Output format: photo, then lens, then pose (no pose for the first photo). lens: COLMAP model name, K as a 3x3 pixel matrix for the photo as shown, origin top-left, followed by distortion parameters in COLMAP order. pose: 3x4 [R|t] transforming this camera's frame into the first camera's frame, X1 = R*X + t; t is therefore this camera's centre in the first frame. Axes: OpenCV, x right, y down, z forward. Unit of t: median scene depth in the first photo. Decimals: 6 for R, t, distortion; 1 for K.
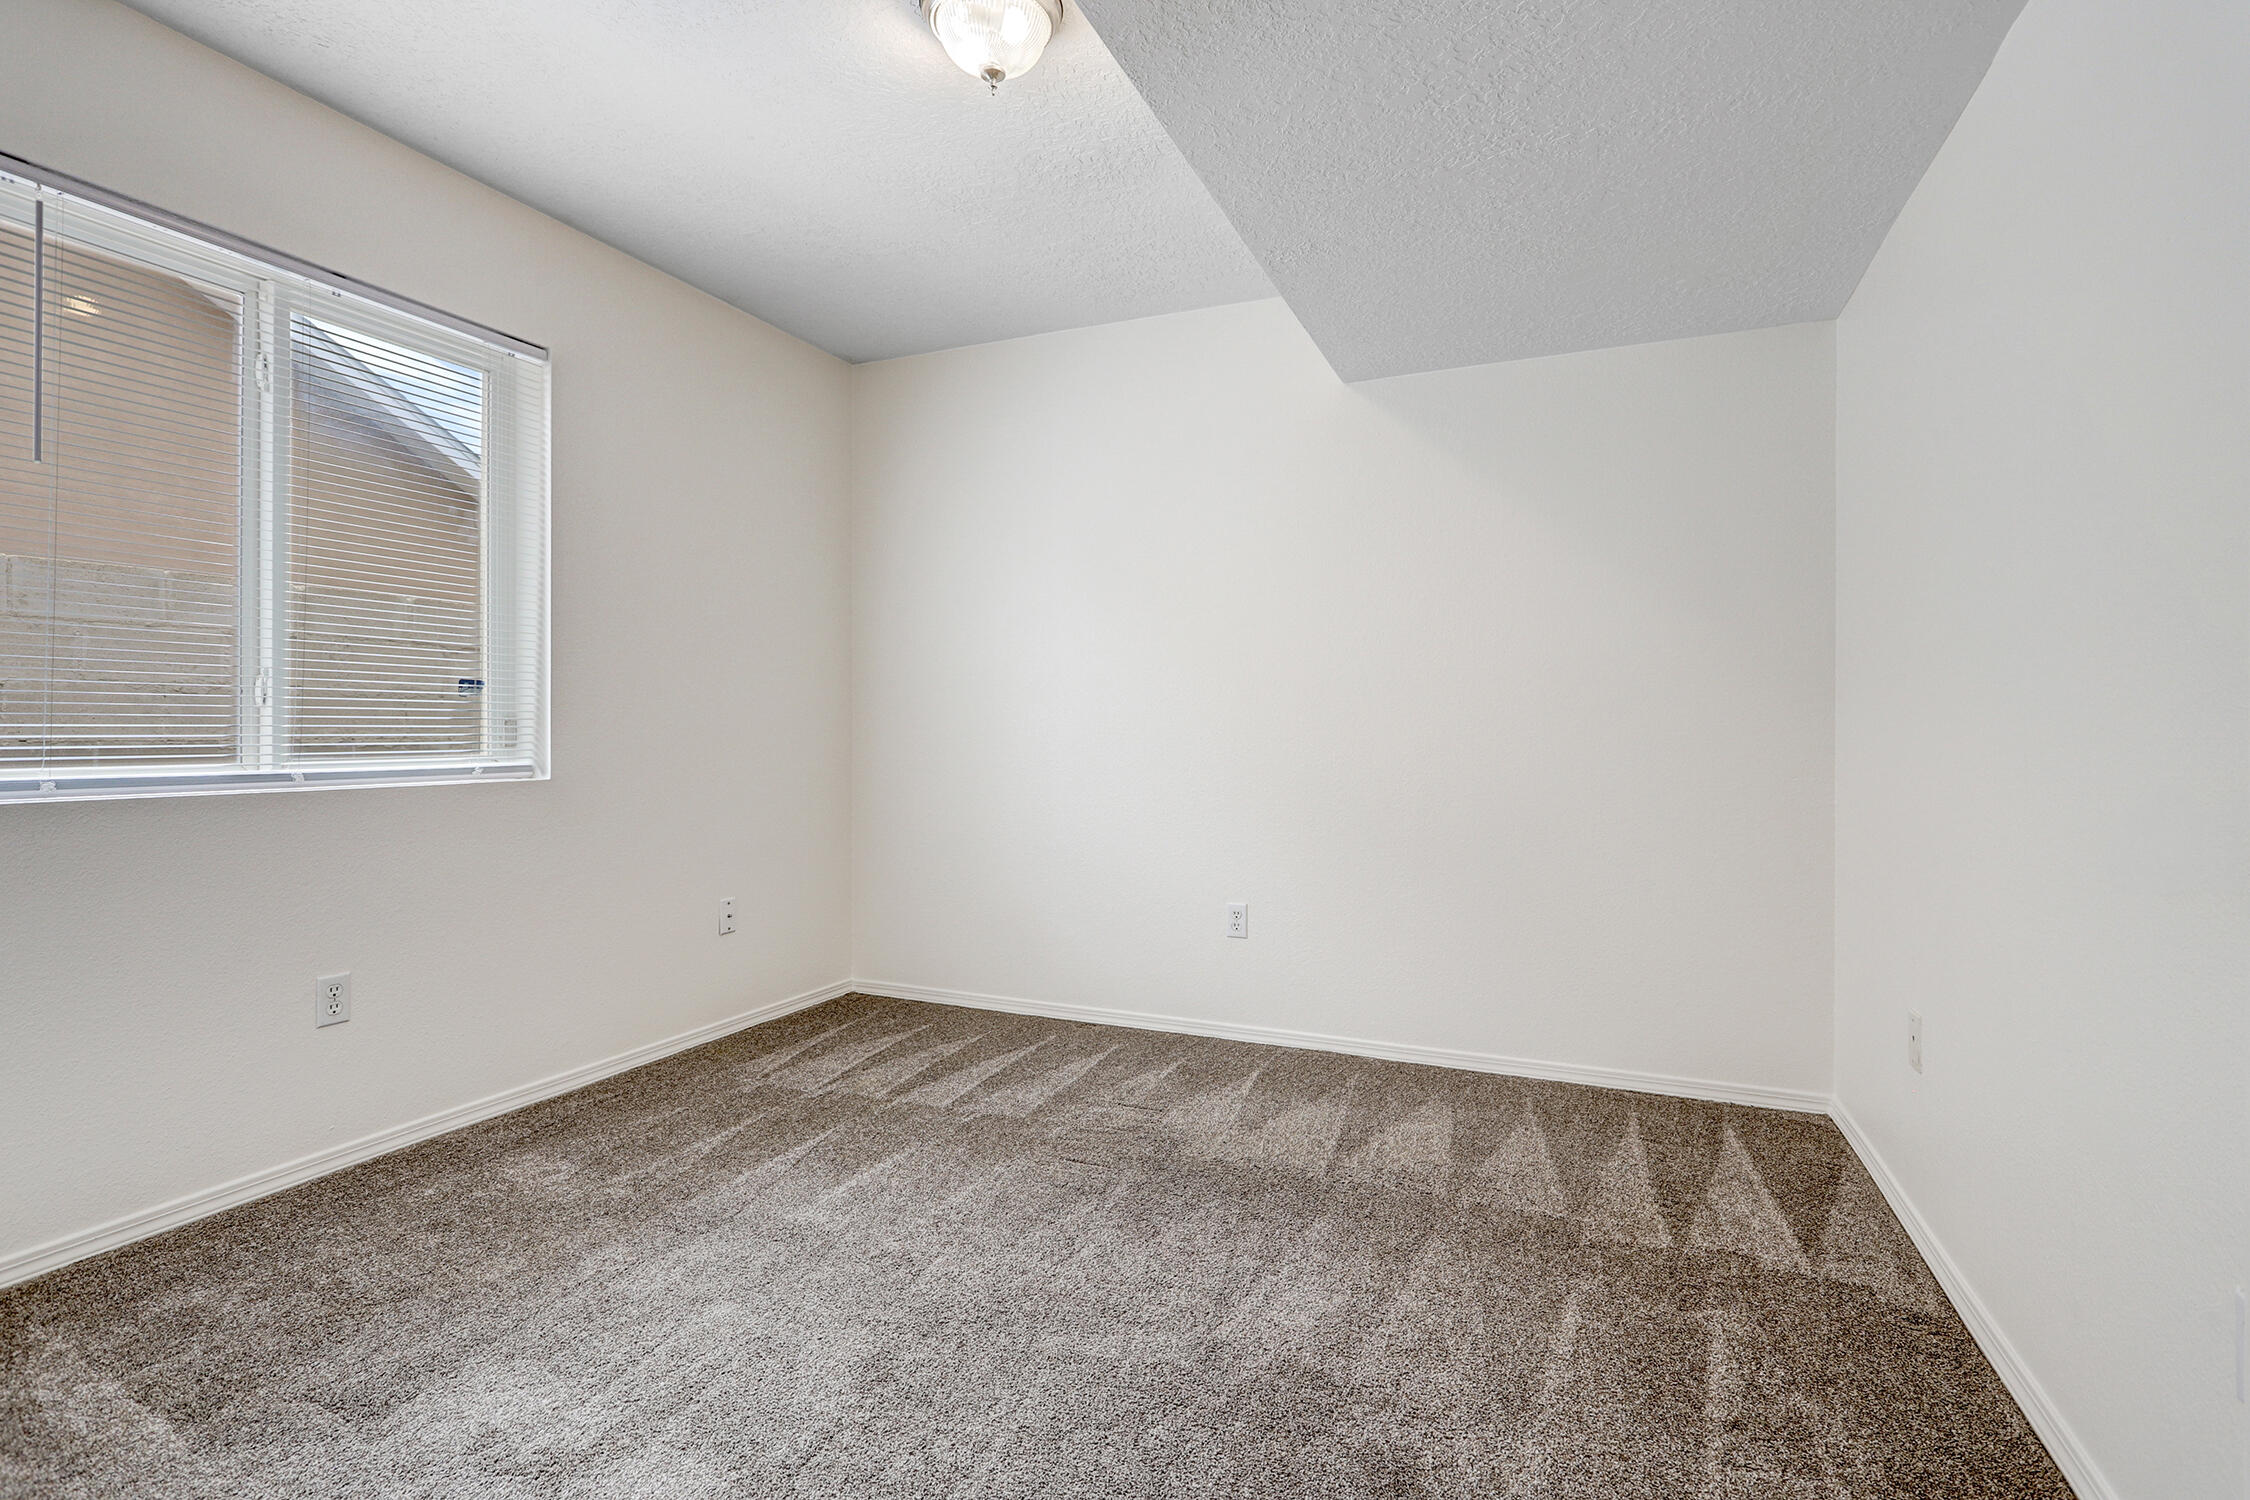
lens RADIAL K [[1087.0, 0, 1113.1], [0, 1087.0, 735.0], [0, 0, 1]] dist [0.012574, 0.000875]
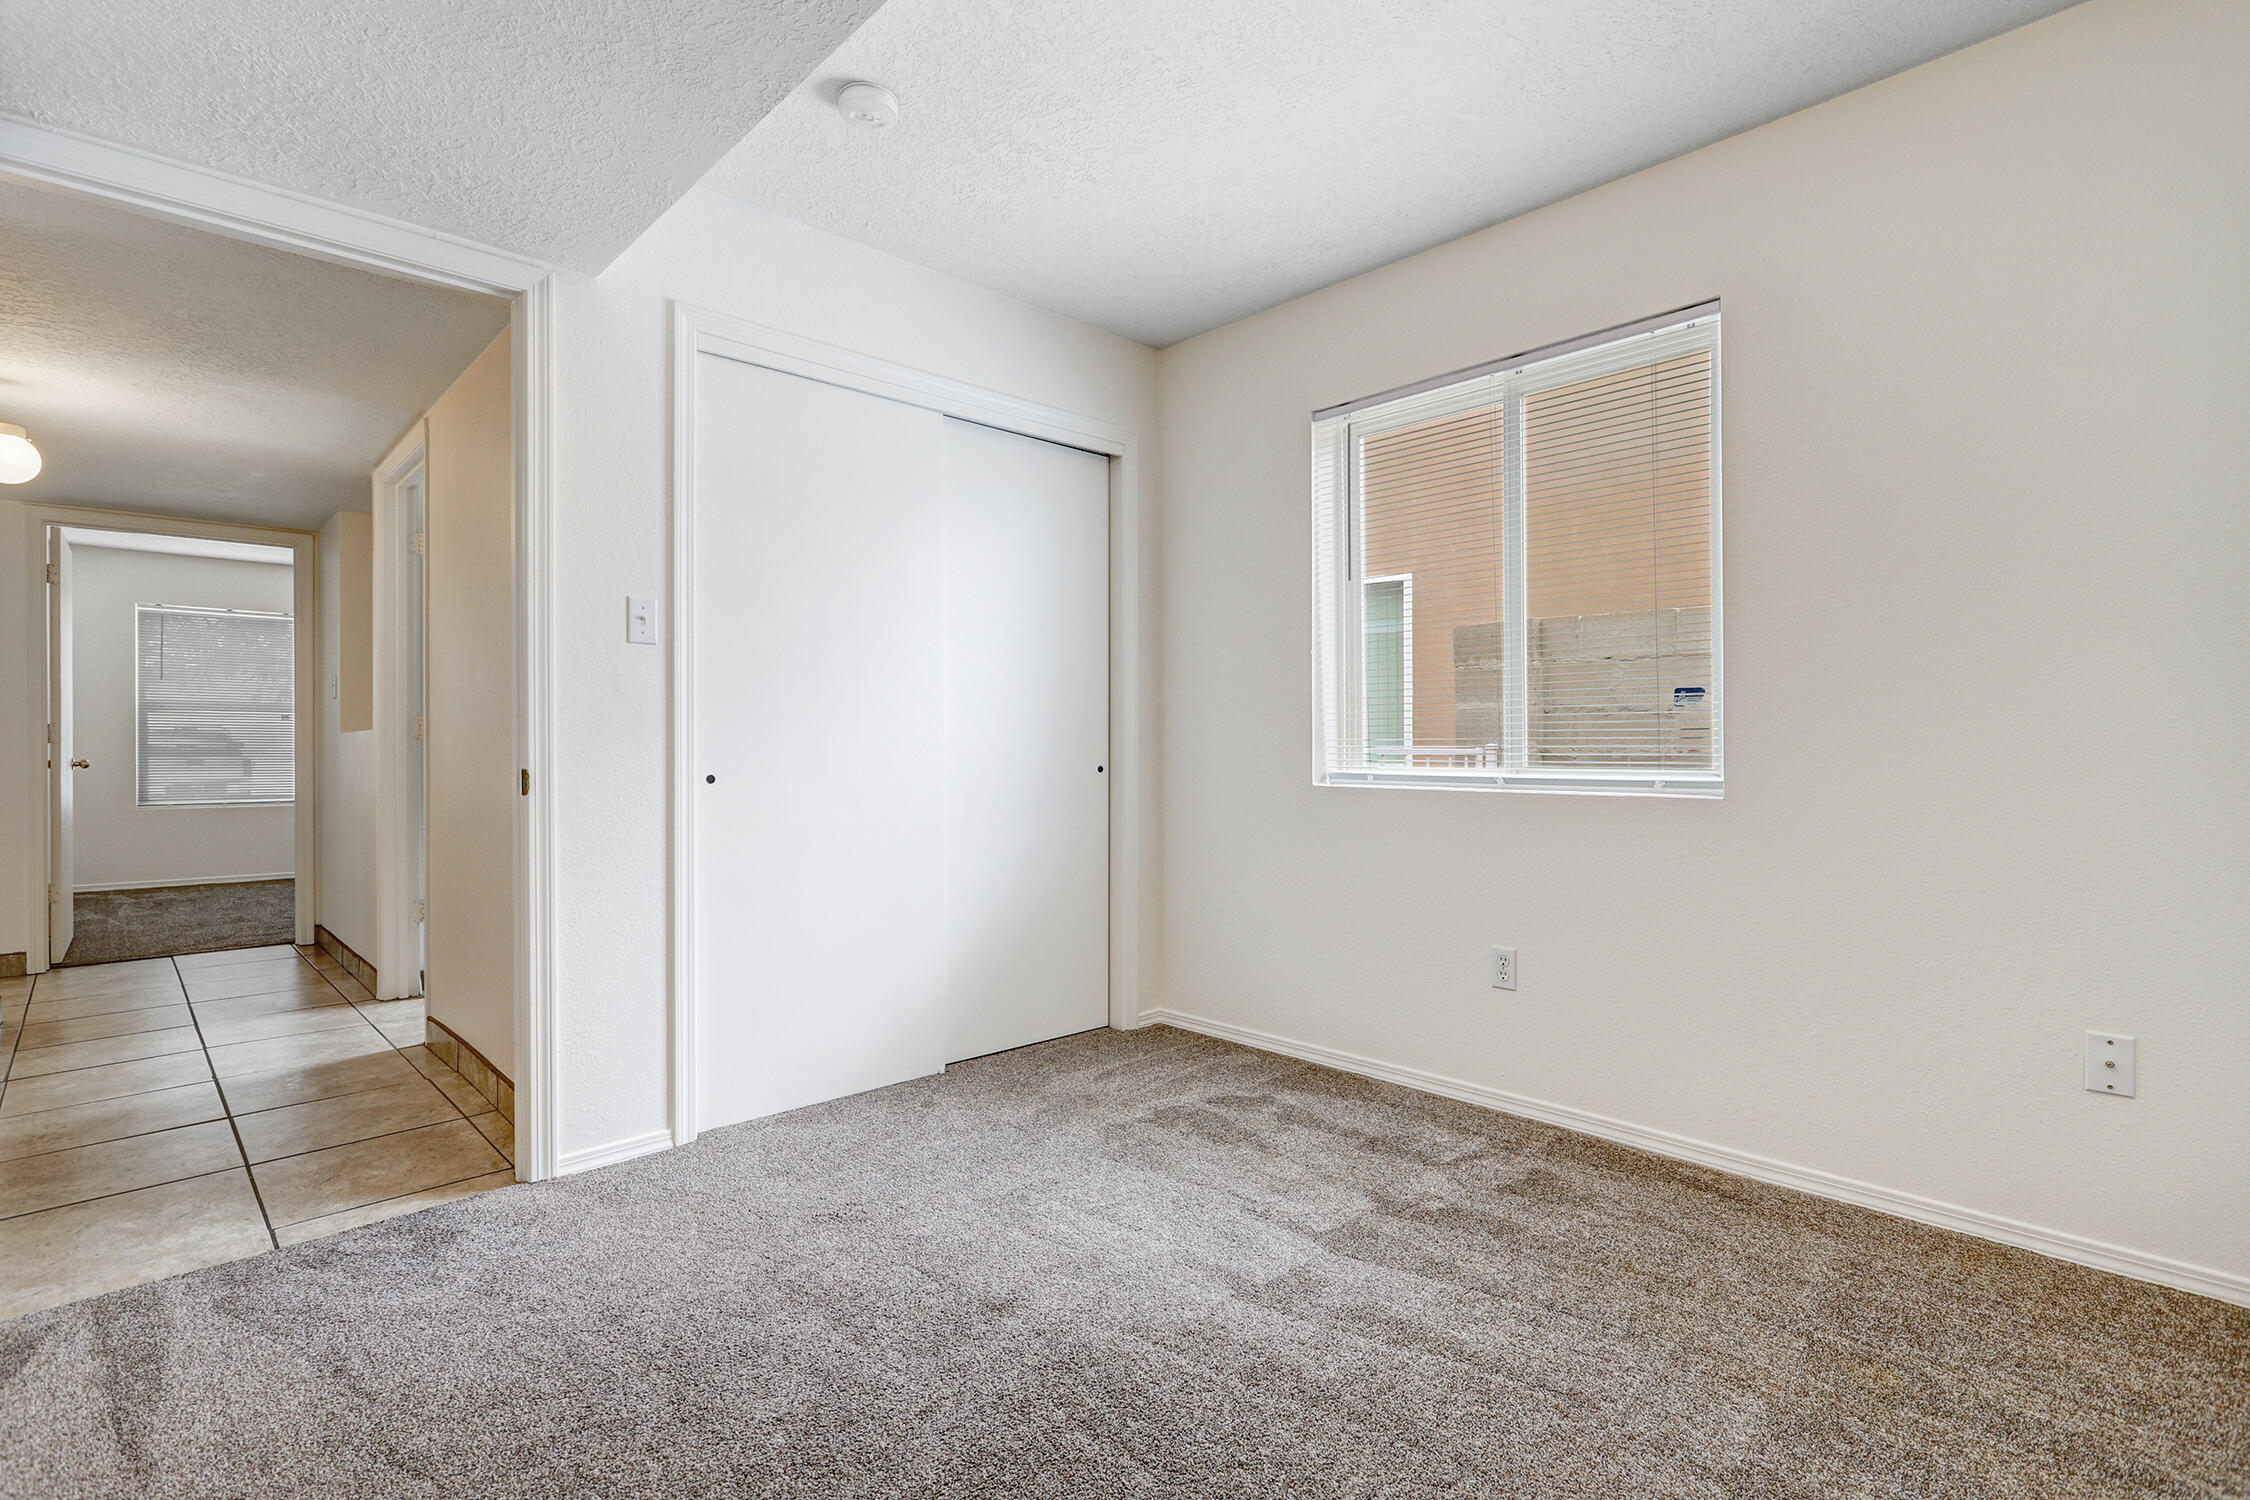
lens RADIAL K [[1087.0, 0, 1120.2], [0, 1087.0, 748.3], [0, 0, 1]] dist [0.012574, 0.000875]
pose [[-0.385911, 0.005351, -0.922520, 0.532049], [-0.000025, 0.999983, 0.005811, -0.004684], [0.922536, 0.002266, -0.385905, 1.044506]]
